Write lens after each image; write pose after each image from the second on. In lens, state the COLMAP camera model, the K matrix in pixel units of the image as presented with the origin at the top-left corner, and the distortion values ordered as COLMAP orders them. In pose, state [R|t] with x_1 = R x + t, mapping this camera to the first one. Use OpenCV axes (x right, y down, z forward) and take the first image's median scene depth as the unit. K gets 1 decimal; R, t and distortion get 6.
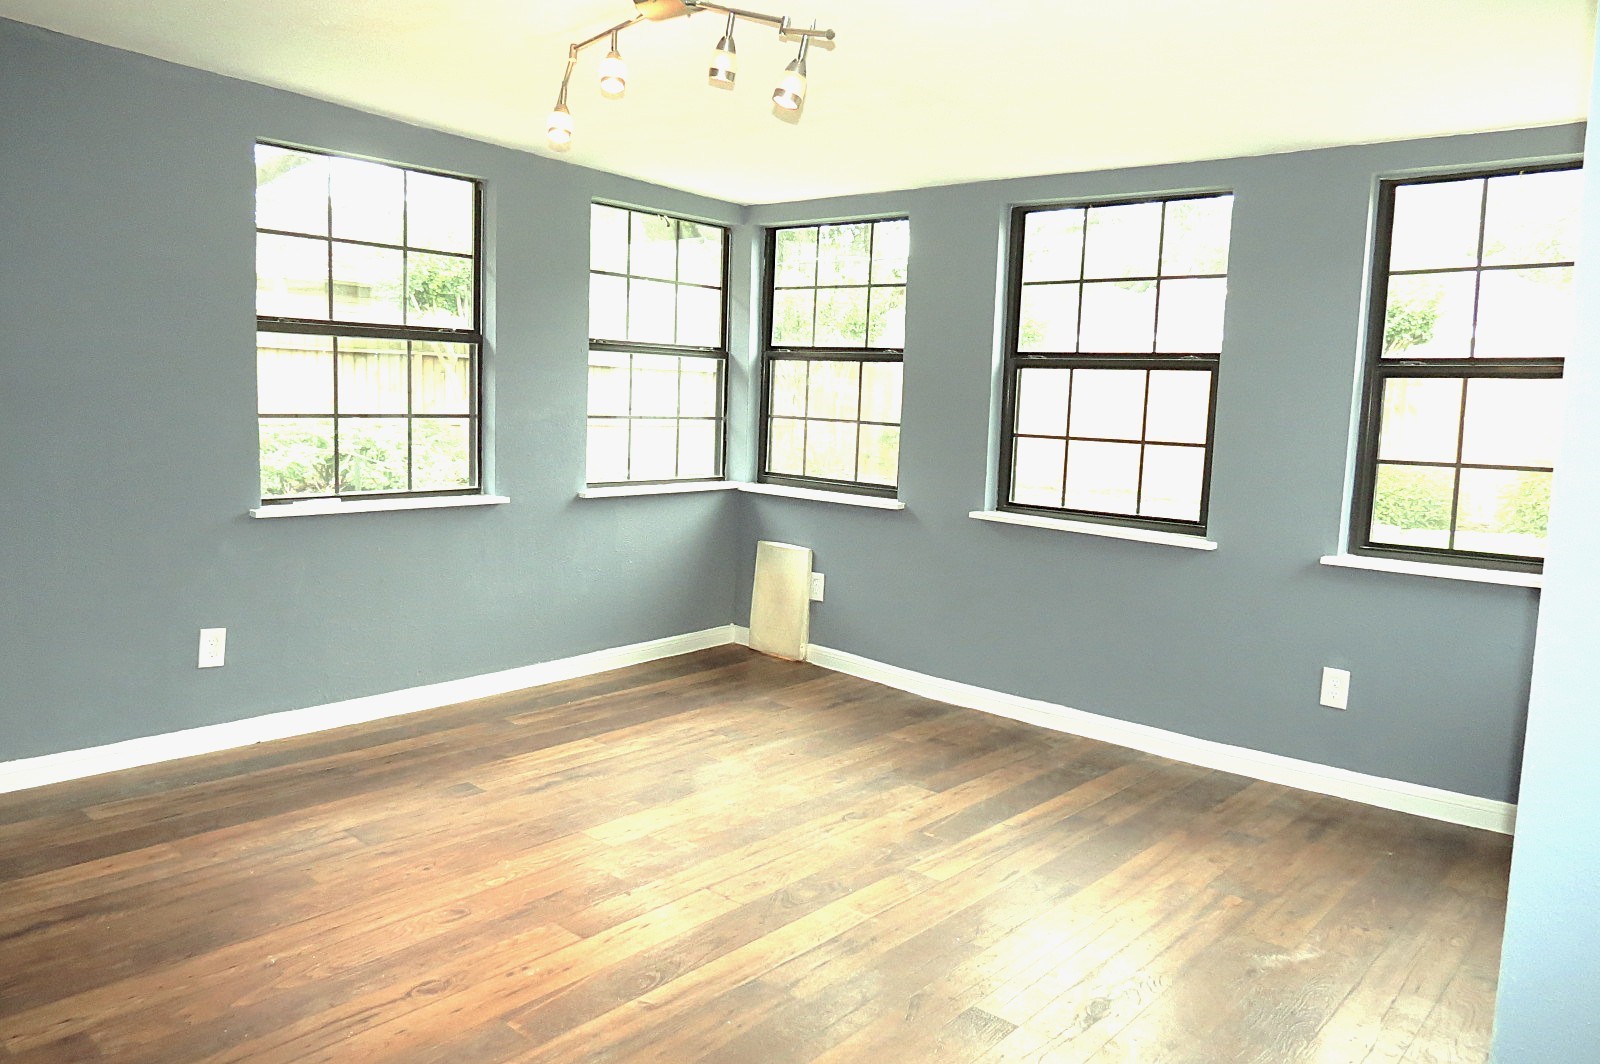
lens RADIAL K [[1104.1, 0, 748.6], [0, 1104.1, 530.3], [0, 0, 1]] dist [-0.021161, -0.000472]
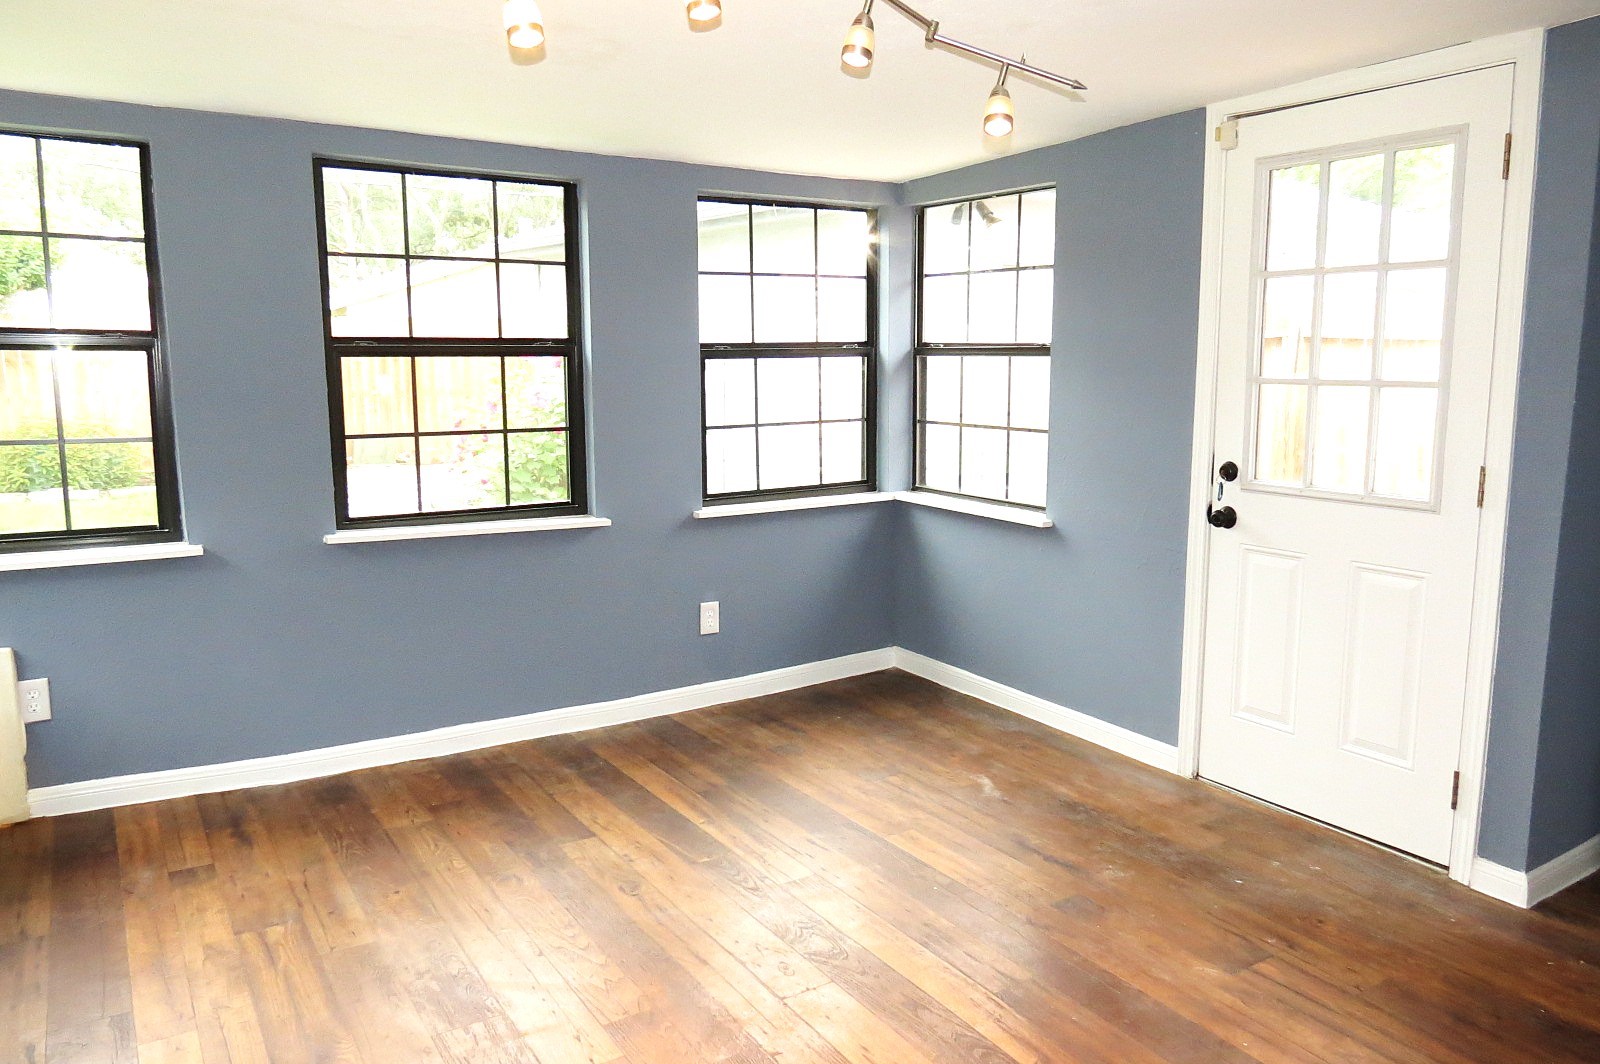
lens RADIAL K [[1104.1, 0, 748.6], [0, 1104.1, 530.3], [0, 0, 1]] dist [-0.021161, -0.000472]
pose [[0.294975, -0.165284, 0.941101, -0.559150], [0.143854, 0.981381, 0.127269, -0.095055], [-0.944614, 0.097840, 0.313259, 0.549797]]
